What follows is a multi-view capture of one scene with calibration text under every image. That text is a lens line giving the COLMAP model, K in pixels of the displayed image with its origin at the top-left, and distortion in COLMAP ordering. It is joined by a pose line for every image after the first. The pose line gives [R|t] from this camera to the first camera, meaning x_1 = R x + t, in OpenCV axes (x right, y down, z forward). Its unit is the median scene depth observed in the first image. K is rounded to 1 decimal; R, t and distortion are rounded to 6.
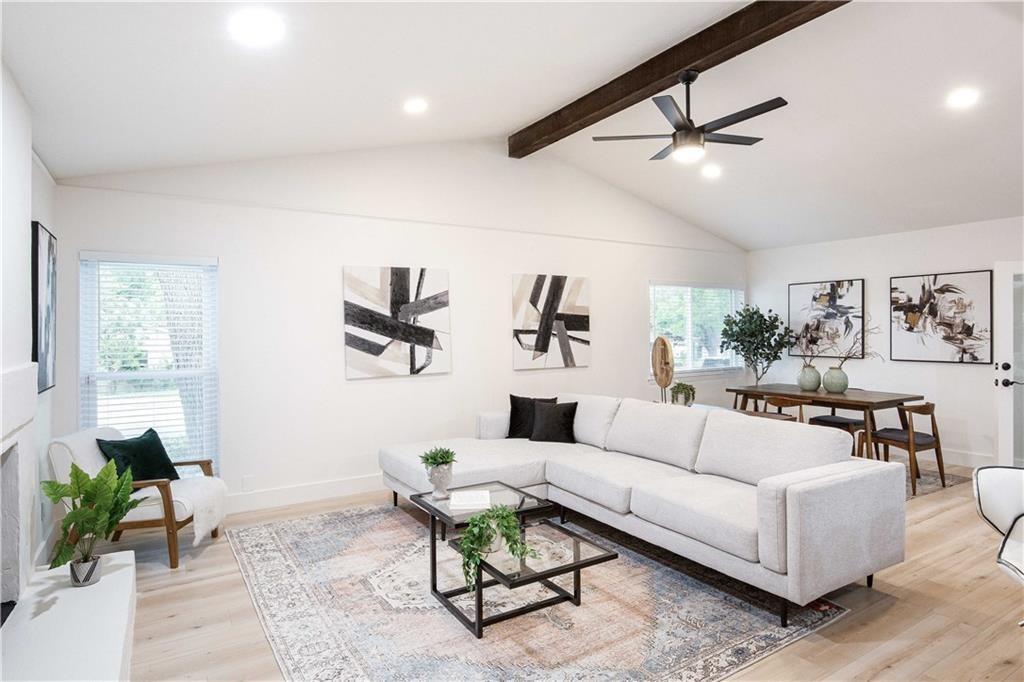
lens RADIAL K [[570.8, 0, 516.8], [0, 570.8, 332.2], [0, 0, 1]] dist [-0.019536, 0.002468]
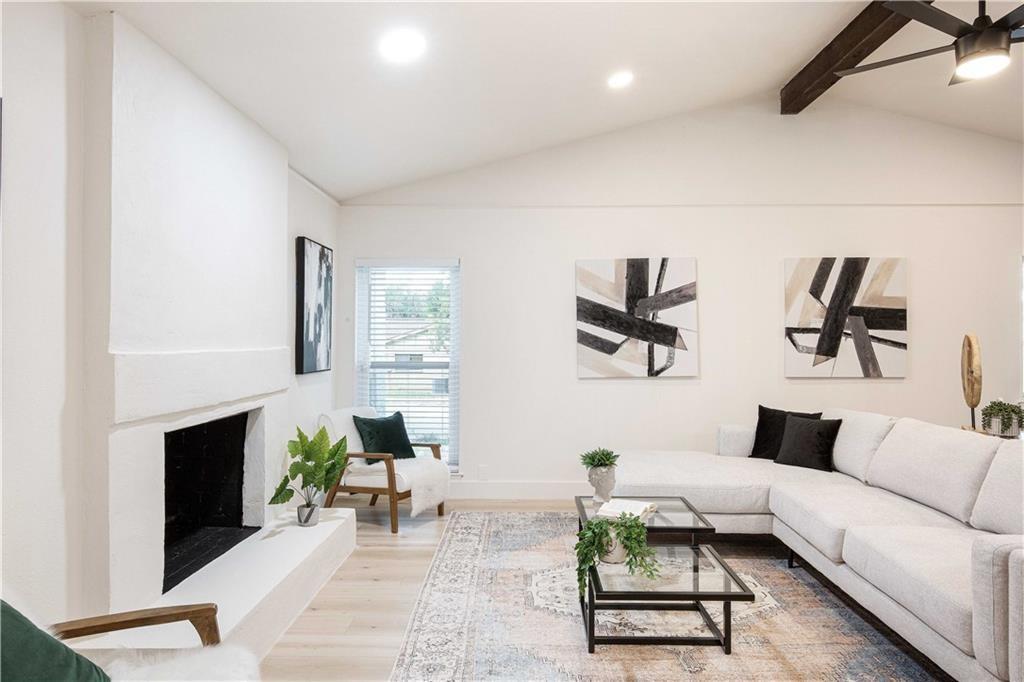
lens RADIAL K [[647.0, 0, 513.1], [0, 647.0, 340.4], [0, 0, 1]] dist [-0.014598, 0.007803]
pose [[0.836798, 0.008812, -0.547440, 0.201199], [-0.008011, 0.999960, 0.003851, 0.015446], [0.547453, 0.001163, 0.836836, 0.029001]]
